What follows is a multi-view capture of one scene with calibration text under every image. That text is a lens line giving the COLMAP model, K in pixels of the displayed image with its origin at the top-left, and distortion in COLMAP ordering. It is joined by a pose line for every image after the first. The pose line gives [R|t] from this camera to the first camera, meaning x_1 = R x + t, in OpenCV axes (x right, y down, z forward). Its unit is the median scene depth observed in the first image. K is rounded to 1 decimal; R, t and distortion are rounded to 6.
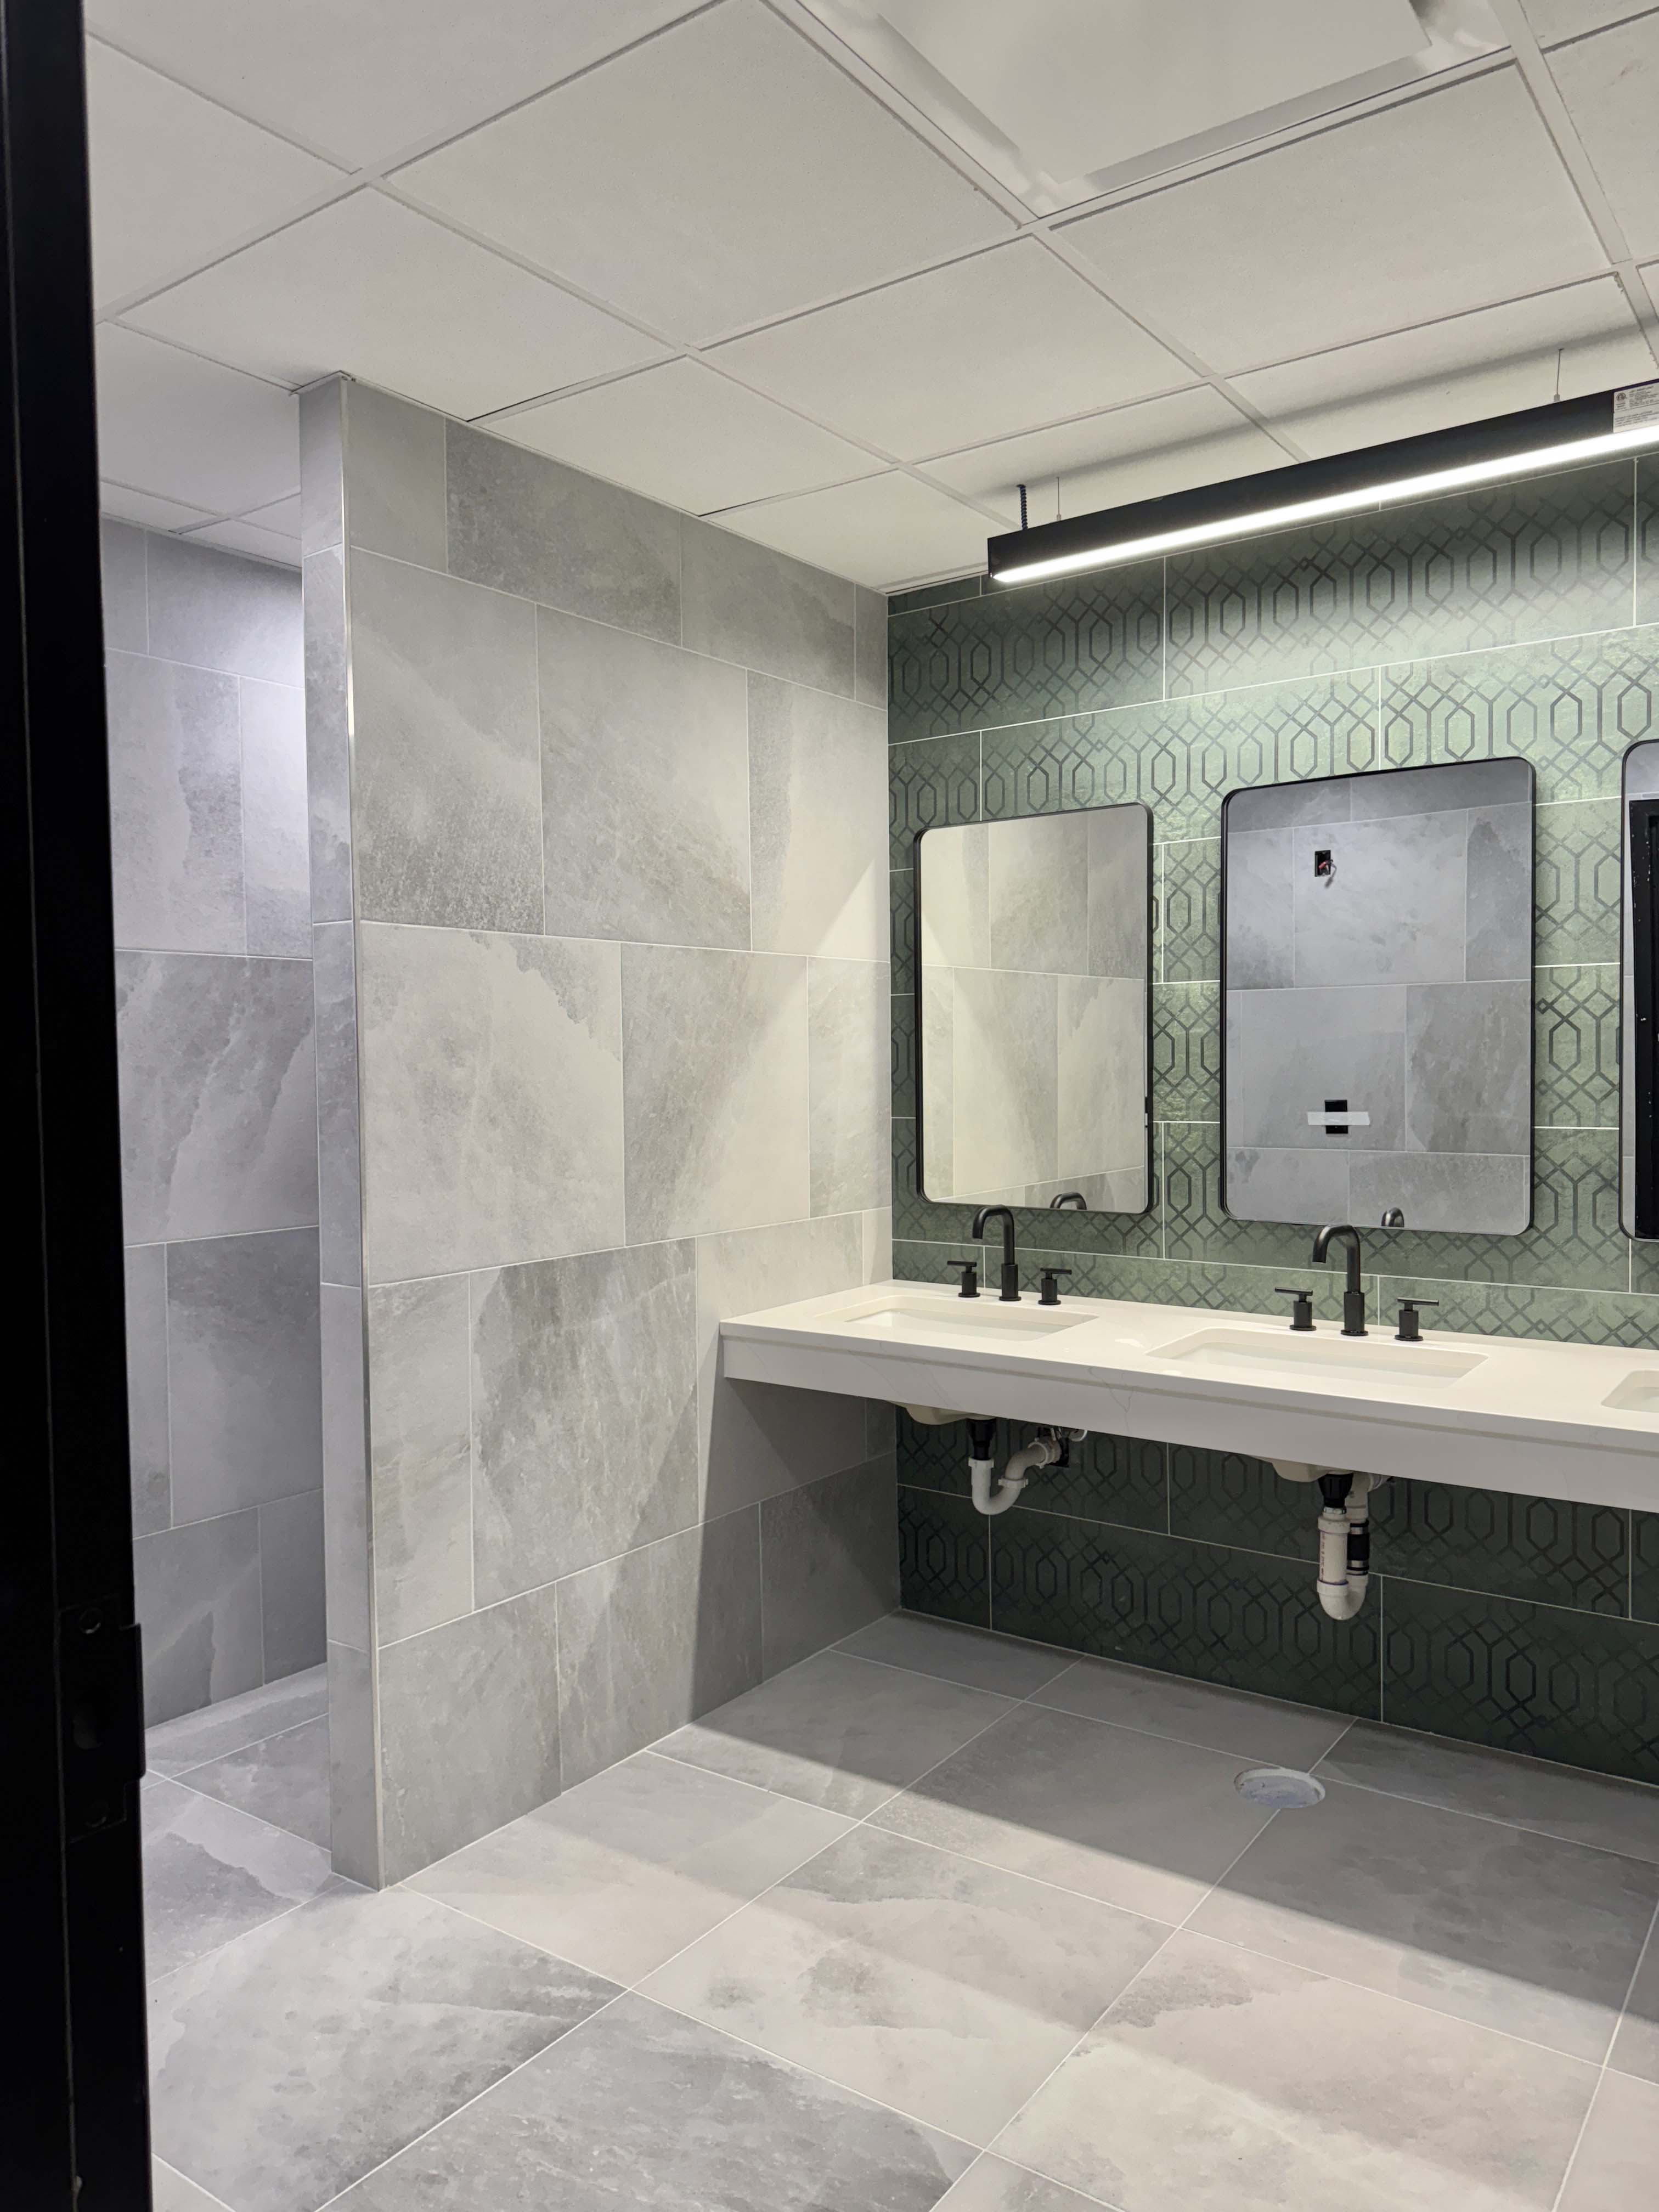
lens RADIAL K [[1553.1, 0, 808.1], [0, 1553.1, 1123.5], [0, 0, 1]] dist [0.064329, -0.078779]
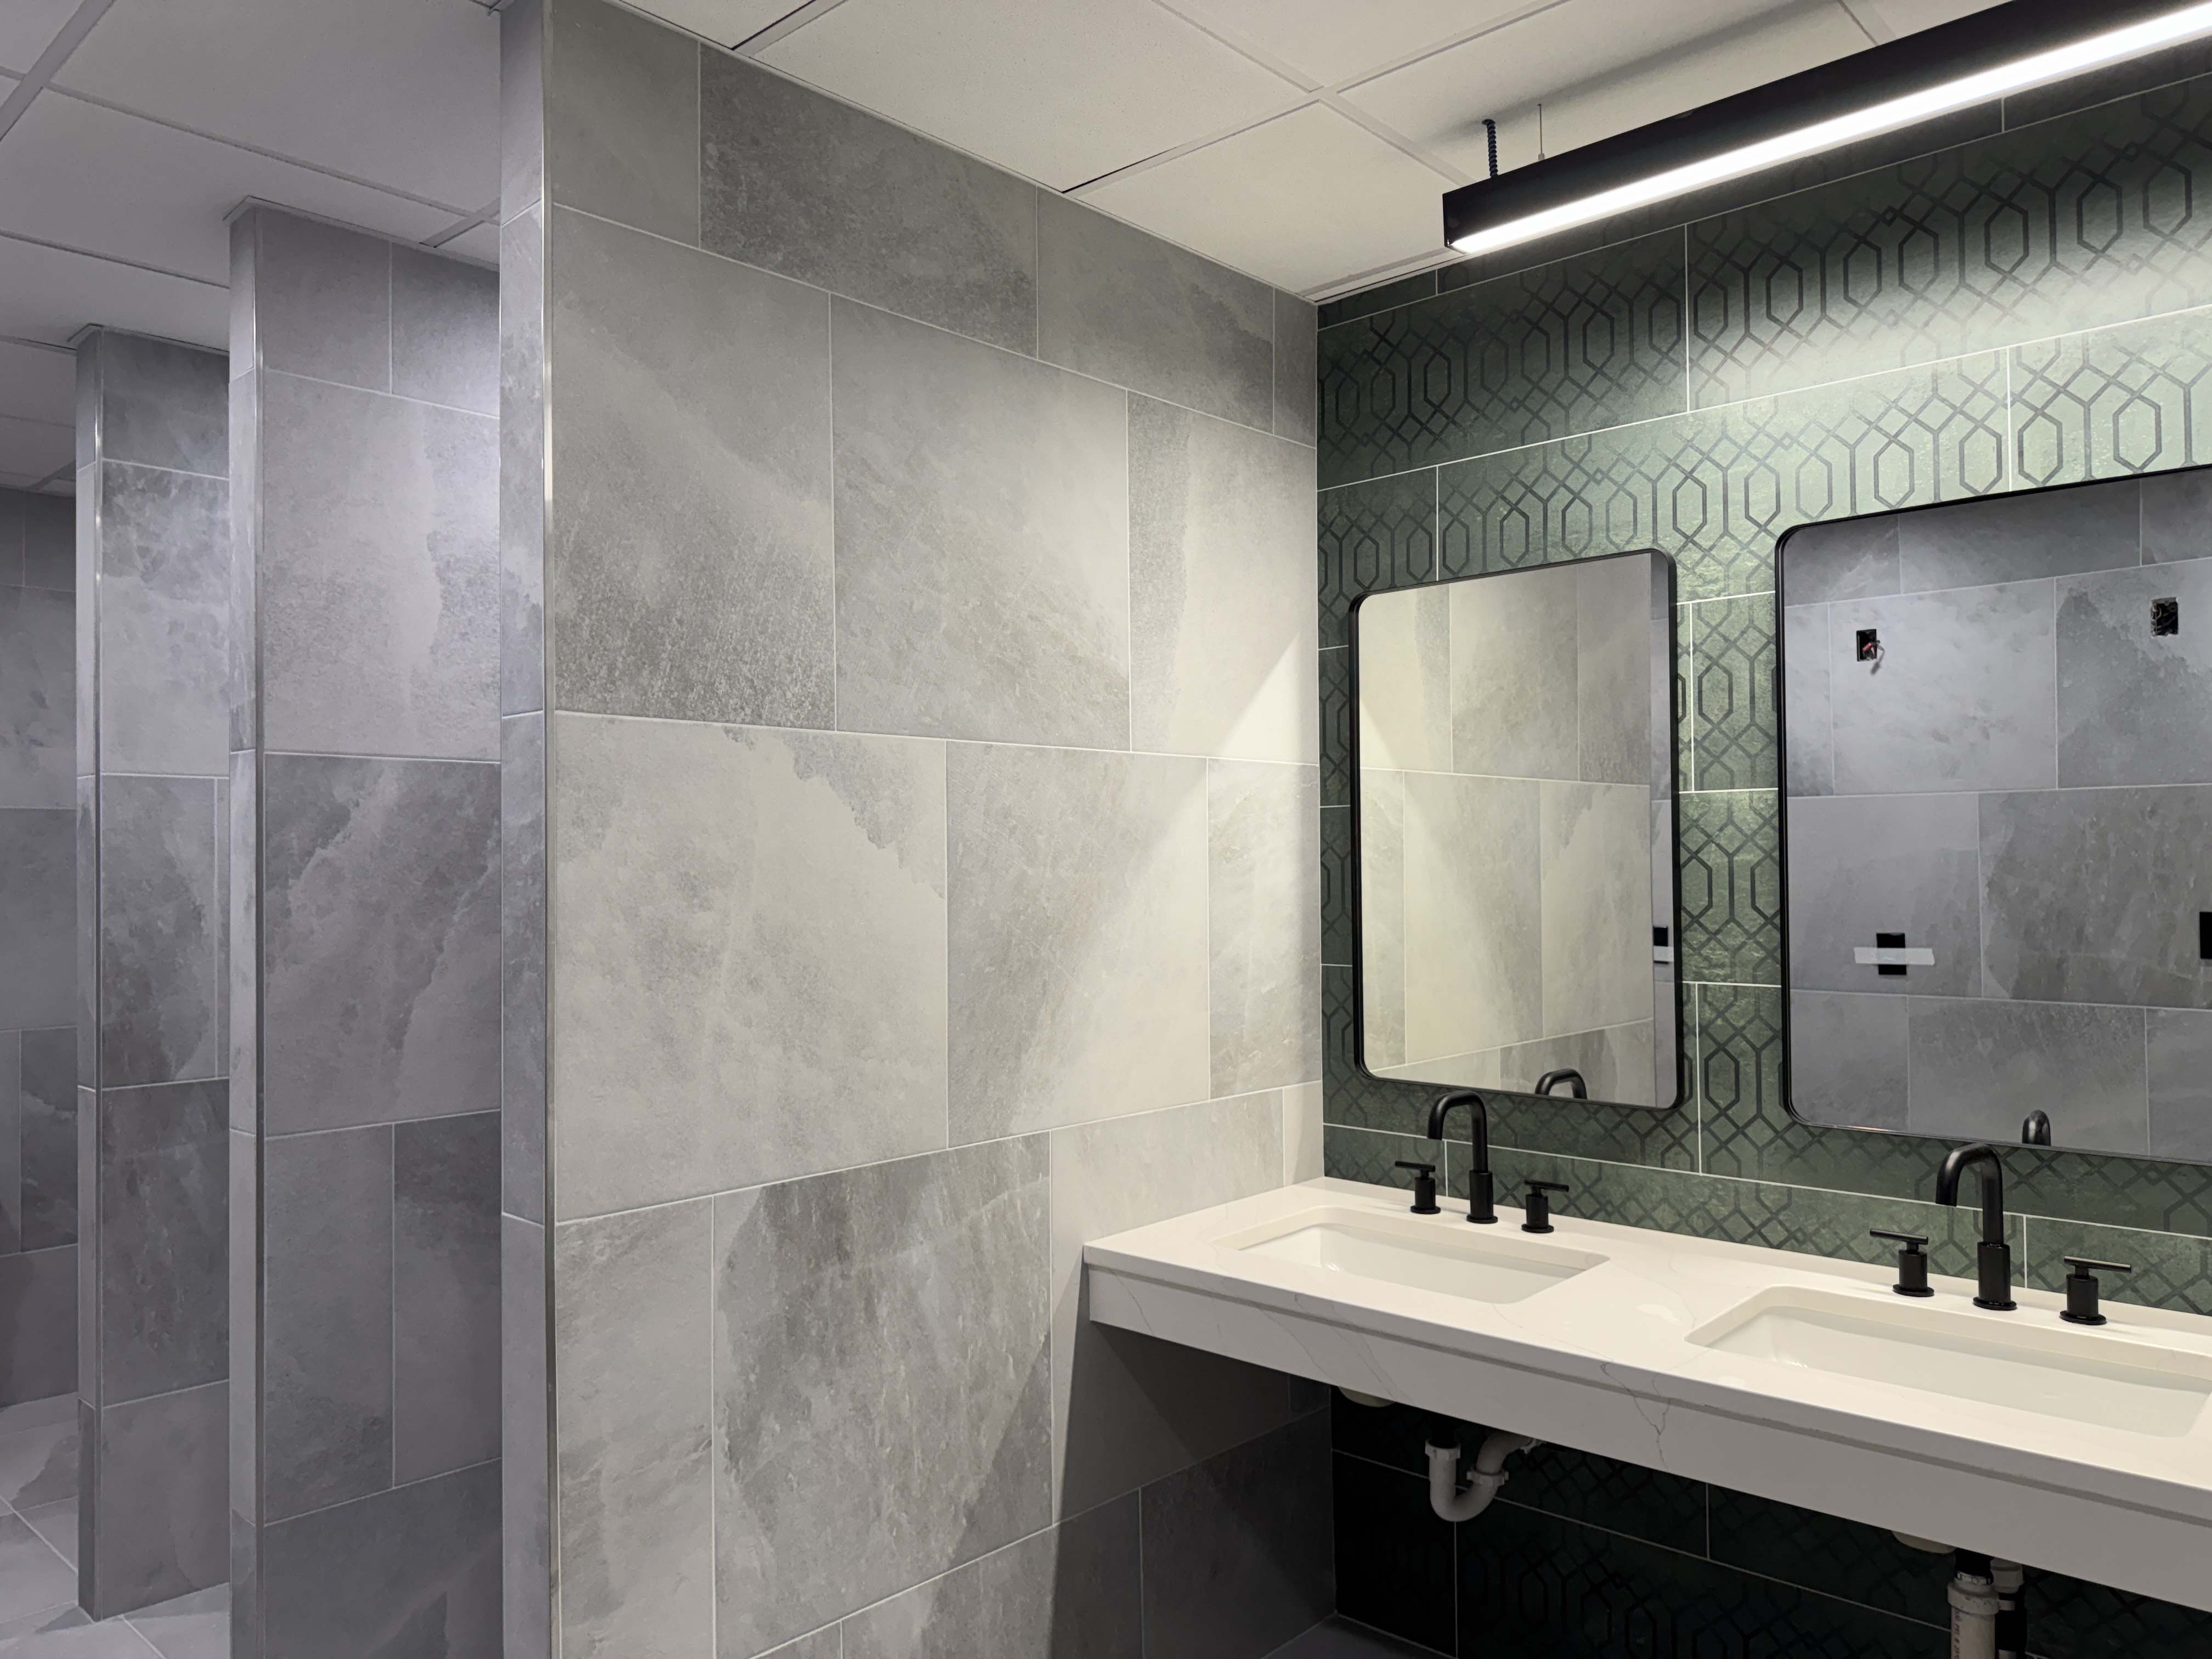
lens RADIAL K [[1553.1, 0, 1099.6], [0, 1553.1, 846.8], [0, 0, 1]] dist [0.064329, -0.078779]
pose [[0.993866, 0.001368, -0.110584, 0.034819], [-0.007236, 0.998585, -0.052677, -0.025286], [0.110356, 0.053154, 0.992470, 0.255630]]
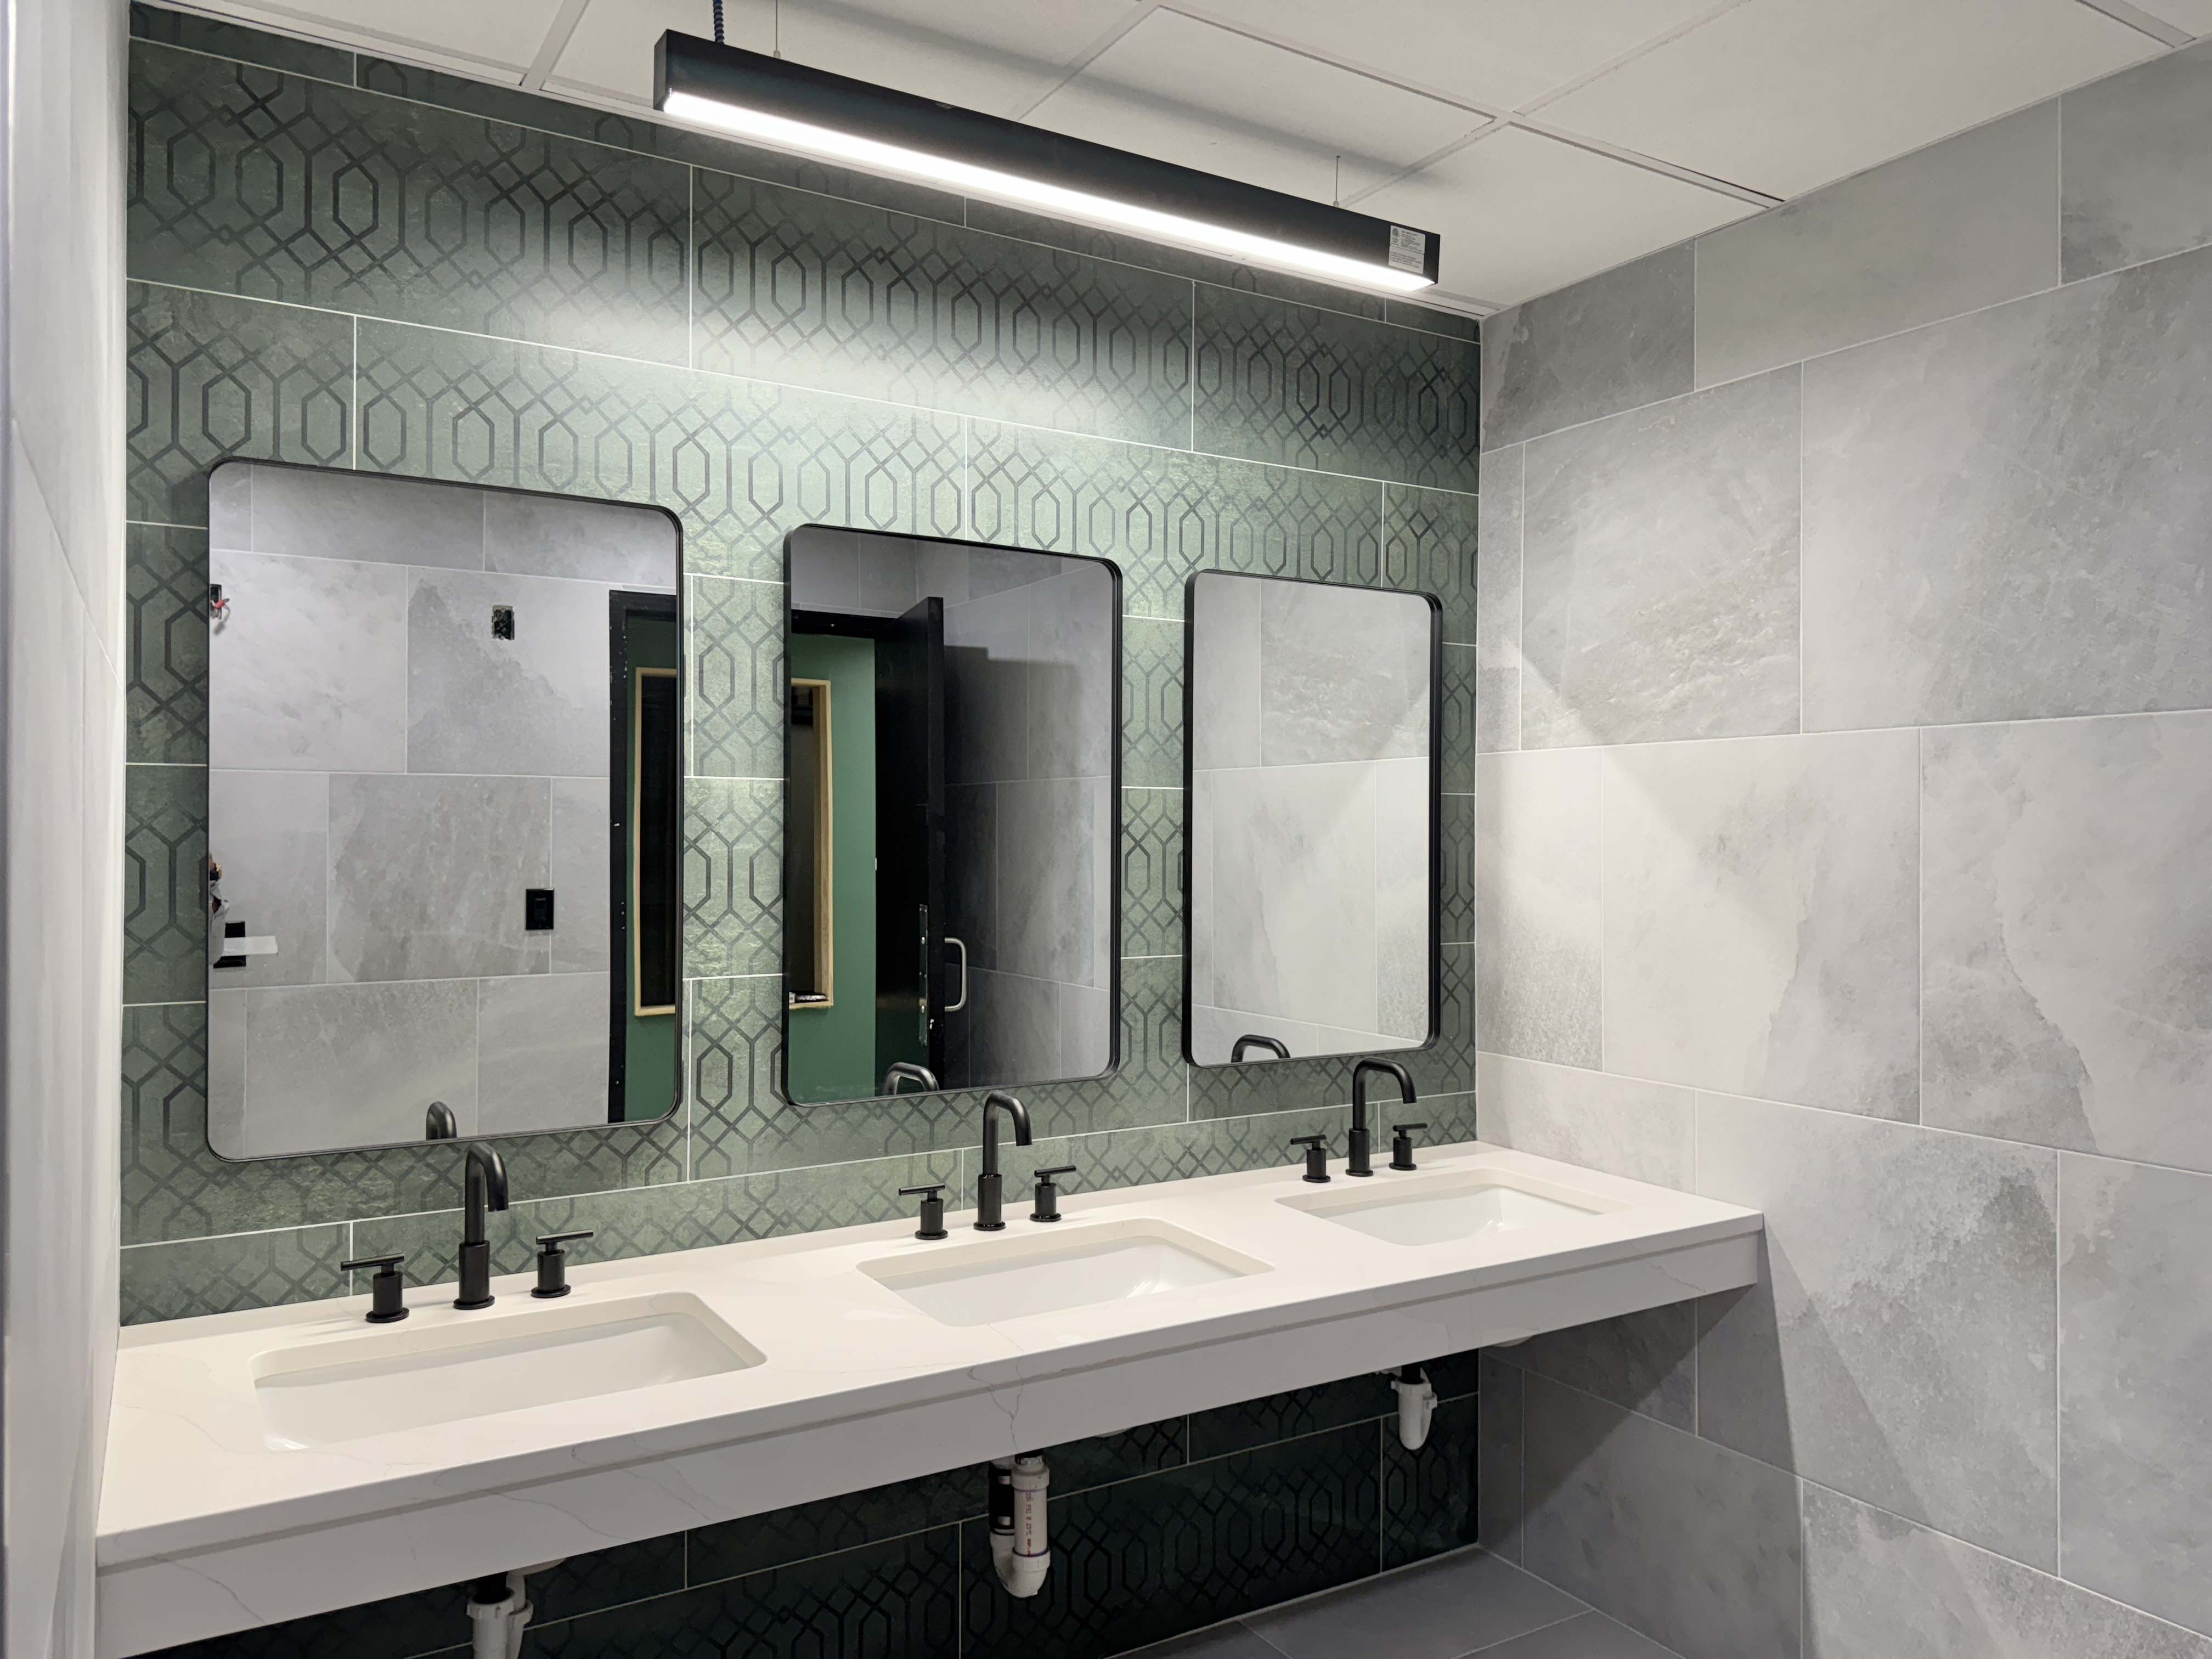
lens RADIAL K [[1553.1, 0, 1116.5], [0, 1553.1, 844.8], [0, 0, 1]] dist [0.064329, -0.078779]
pose [[0.373600, 0.006592, 0.927567, -0.361123], [0.030256, 0.999356, -0.019288, -0.043957], [-0.927096, 0.035270, 0.373160, 0.606010]]
